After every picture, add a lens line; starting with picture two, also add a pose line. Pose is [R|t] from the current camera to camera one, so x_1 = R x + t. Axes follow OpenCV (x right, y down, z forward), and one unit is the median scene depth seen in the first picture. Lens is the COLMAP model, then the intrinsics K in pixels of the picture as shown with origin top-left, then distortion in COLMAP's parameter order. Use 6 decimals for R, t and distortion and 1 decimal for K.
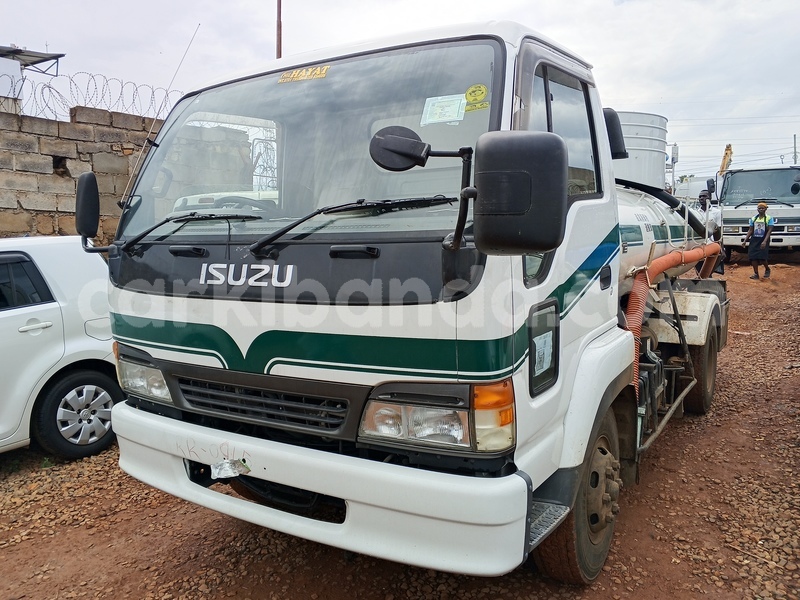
lens RADIAL K [[650.1, 0, 399.8], [0, 650.1, 296.5], [0, 0, 1]] dist [0.123135, -0.182160]
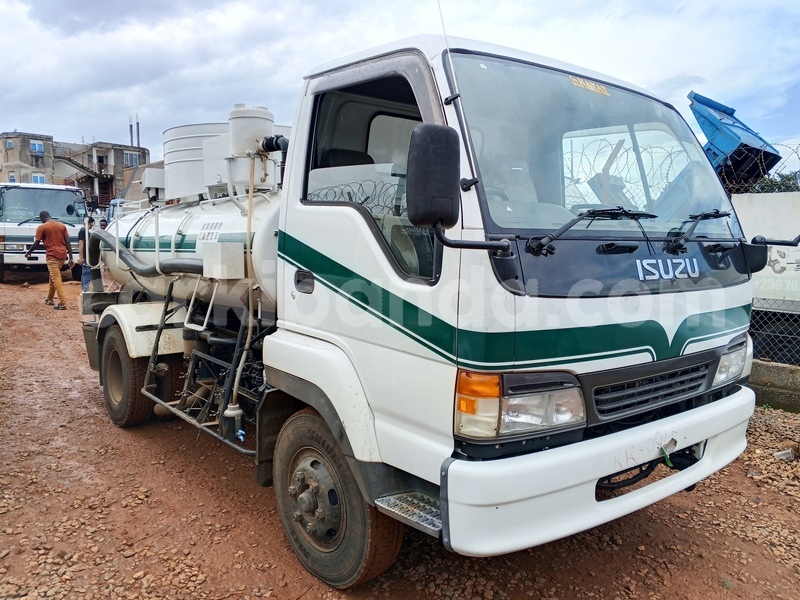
lens RADIAL K [[664.8, 0, 400.0], [0, 664.8, 300.0], [0, 0, 1]] dist [0.008807, -0.008584]
pose [[0.320391, -0.059738, 0.945400, -1.185889], [0.087242, 0.995629, 0.033345, -0.047660], [-0.943259, 0.071795, 0.324203, 0.887810]]
